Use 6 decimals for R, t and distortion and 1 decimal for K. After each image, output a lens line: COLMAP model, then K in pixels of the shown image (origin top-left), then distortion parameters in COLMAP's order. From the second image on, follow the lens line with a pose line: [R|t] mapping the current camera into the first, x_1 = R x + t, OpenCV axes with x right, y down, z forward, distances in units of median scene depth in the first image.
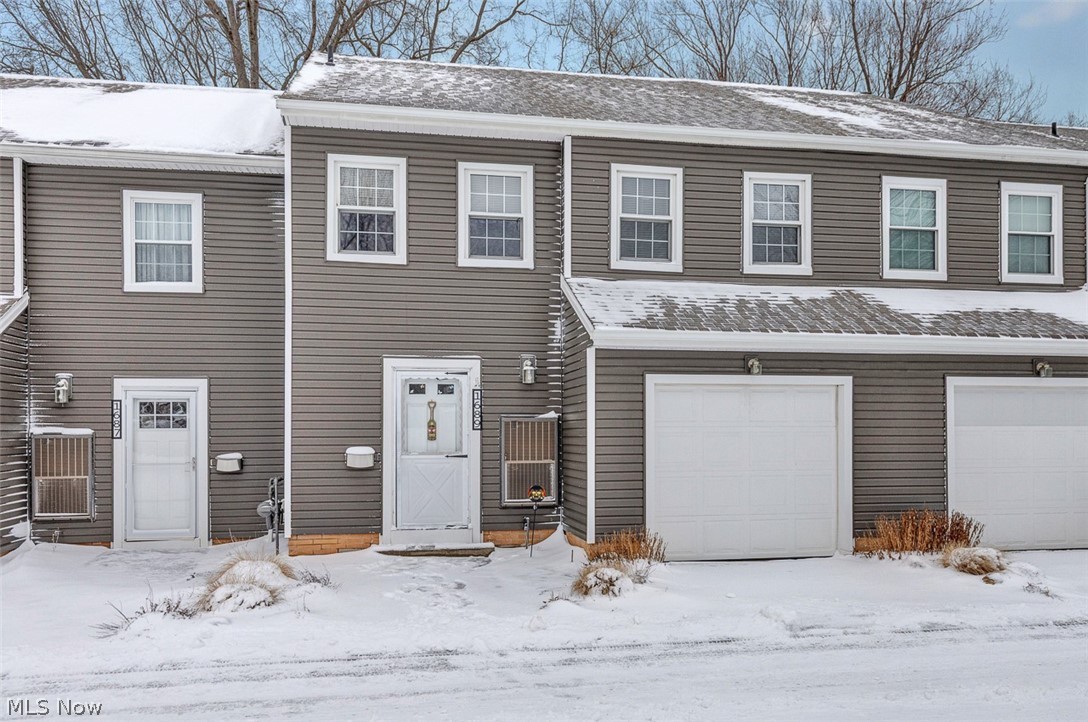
lens RADIAL K [[885.1, 0, 544.0], [0, 885.1, 357.9], [0, 0, 1]] dist [0.008724, 0.001316]
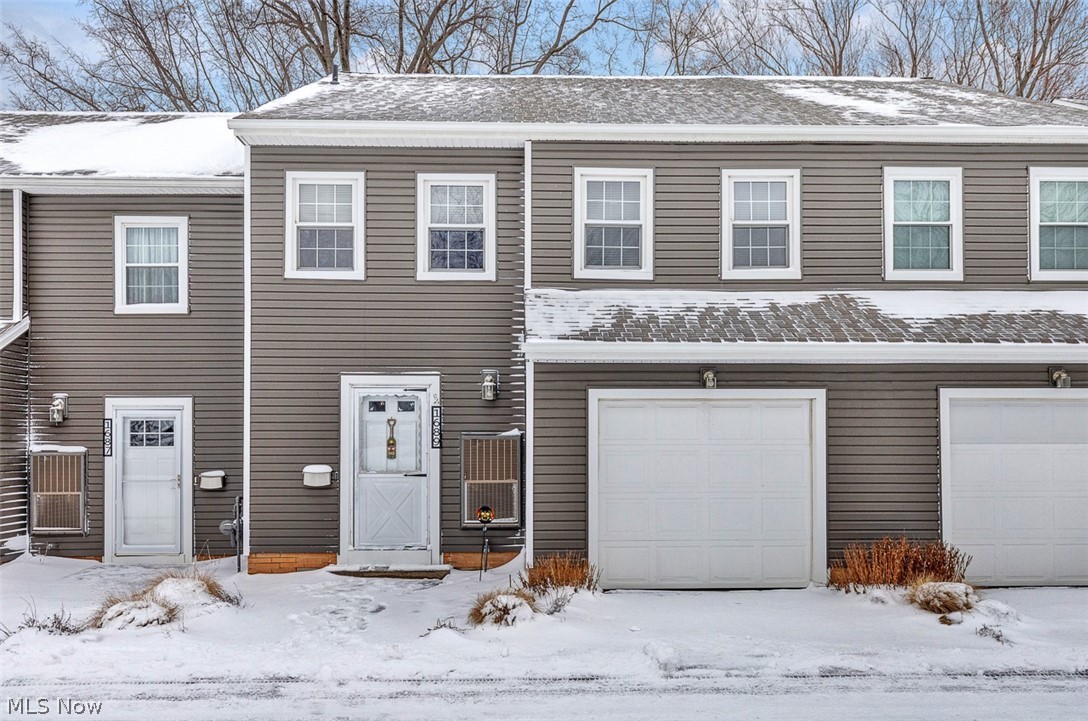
lens RADIAL K [[900.6, 0, 543.8], [0, 900.6, 365.3], [0, 0, 1]] dist [0.002517, 0.010649]
pose [[0.987500, -0.013777, -0.157014, 0.196800], [0.012273, 0.999869, -0.010547, 0.002566], [0.157138, 0.008488, 0.987540, 0.043118]]
